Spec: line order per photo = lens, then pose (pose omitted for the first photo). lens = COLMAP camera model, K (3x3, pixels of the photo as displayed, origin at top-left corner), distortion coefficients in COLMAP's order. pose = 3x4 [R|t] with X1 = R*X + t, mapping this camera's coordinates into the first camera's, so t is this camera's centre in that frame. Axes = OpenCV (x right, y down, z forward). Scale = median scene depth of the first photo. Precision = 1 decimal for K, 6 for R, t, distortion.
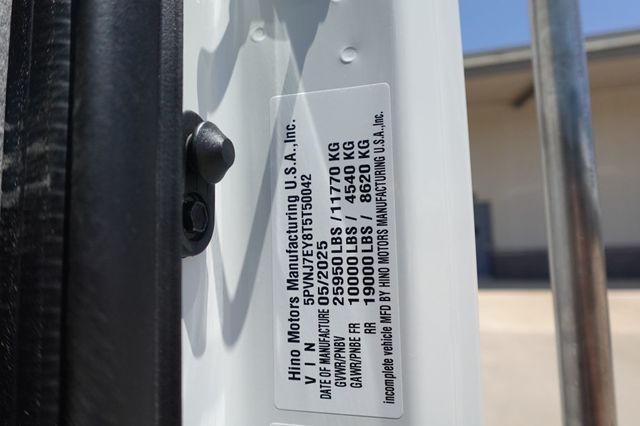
lens RADIAL K [[359.9, 0, 320.0], [0, 359.9, 213.0], [0, 0, 1]] dist [-0.003485, -0.000036]
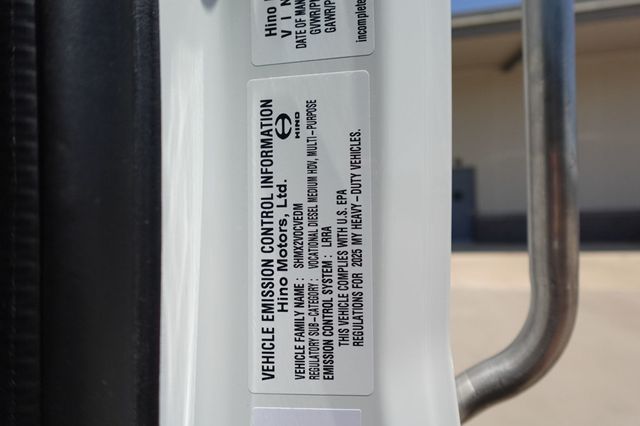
lens RADIAL K [[359.9, 0, 320.0], [0, 359.9, 213.0], [0, 0, 1]] dist [-0.003485, -0.000036]
pose [[0.999126, -0.004427, 0.041566, 0.024679], [0.000484, 0.995533, 0.094412, 0.889699], [-0.041799, -0.094309, 0.994665, -0.080138]]
